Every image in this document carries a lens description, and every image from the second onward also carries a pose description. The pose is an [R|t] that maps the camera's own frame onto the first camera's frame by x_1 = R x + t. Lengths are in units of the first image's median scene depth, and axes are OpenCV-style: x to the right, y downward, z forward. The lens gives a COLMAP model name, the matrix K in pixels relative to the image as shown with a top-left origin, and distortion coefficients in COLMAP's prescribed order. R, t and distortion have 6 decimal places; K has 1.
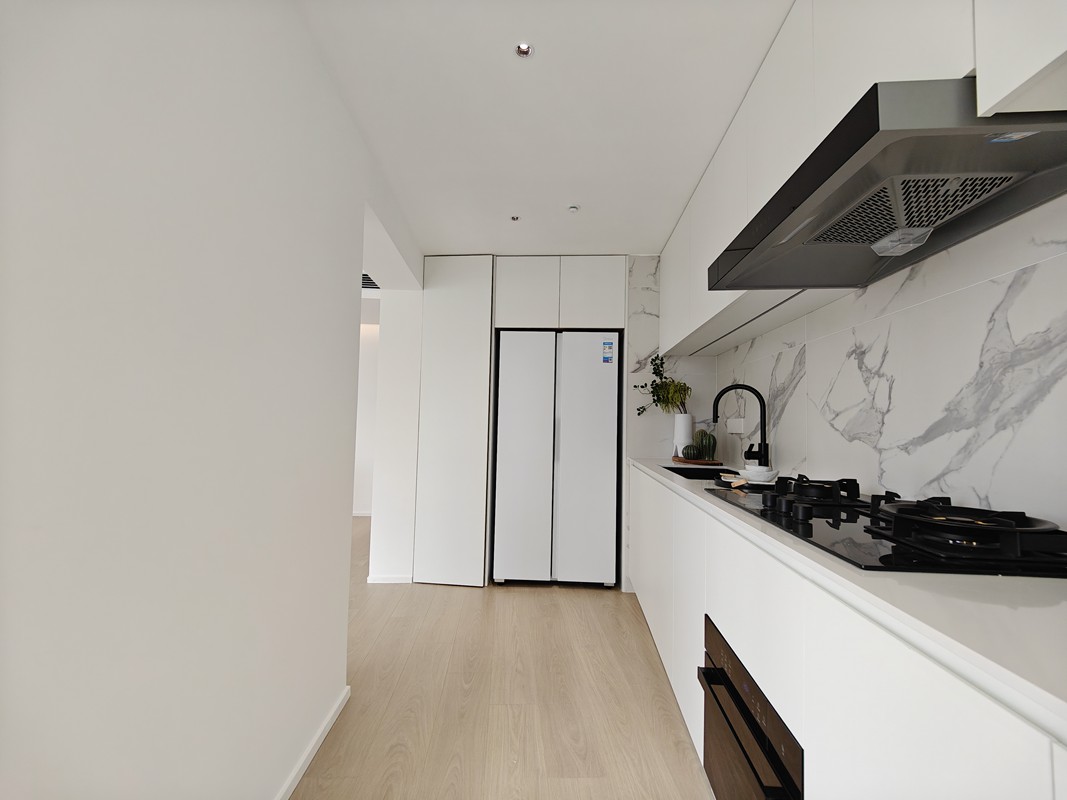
lens RADIAL K [[463.8, 0, 533.5], [0, 463.8, 400.0], [0, 0, 1]] dist [0.000171, 0.000063]
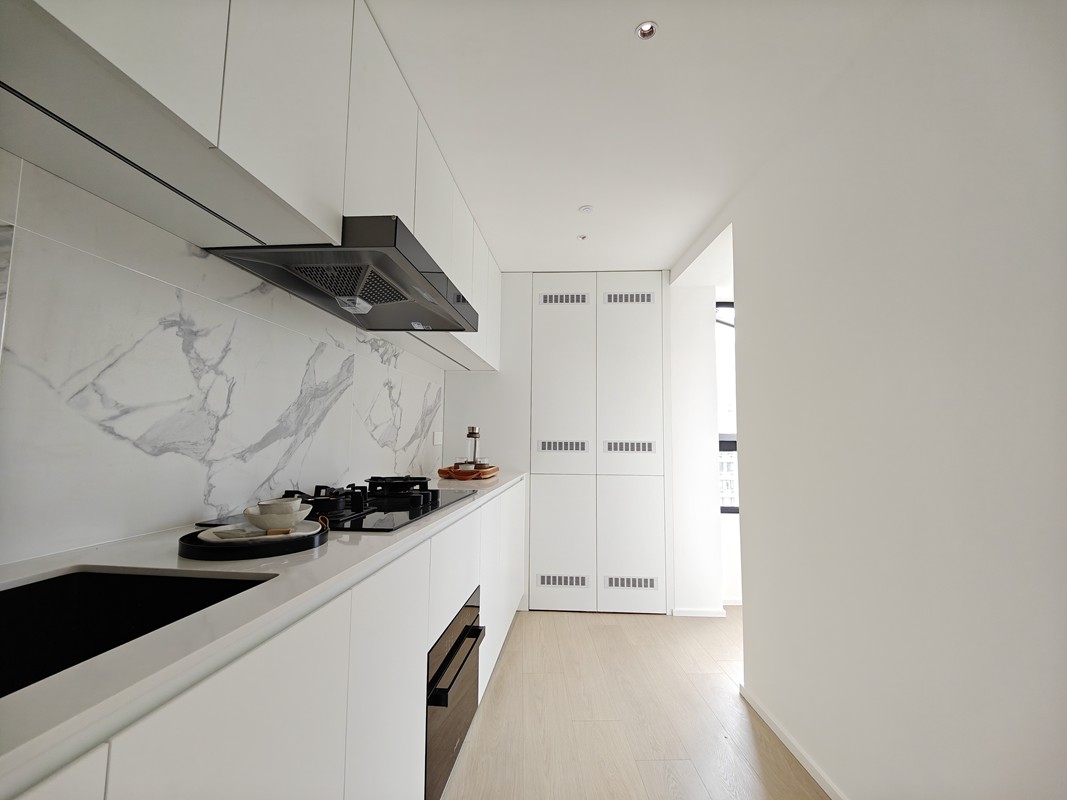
lens RADIAL K [[463.8, 0, 533.5], [0, 463.8, 400.0], [0, 0, 1]] dist [0.000171, 0.000063]
pose [[-0.999118, -0.025666, 0.033227, 0.164747], [-0.030010, 0.990029, -0.137629, 0.104693], [-0.029363, -0.138505, -0.989926, 1.993269]]
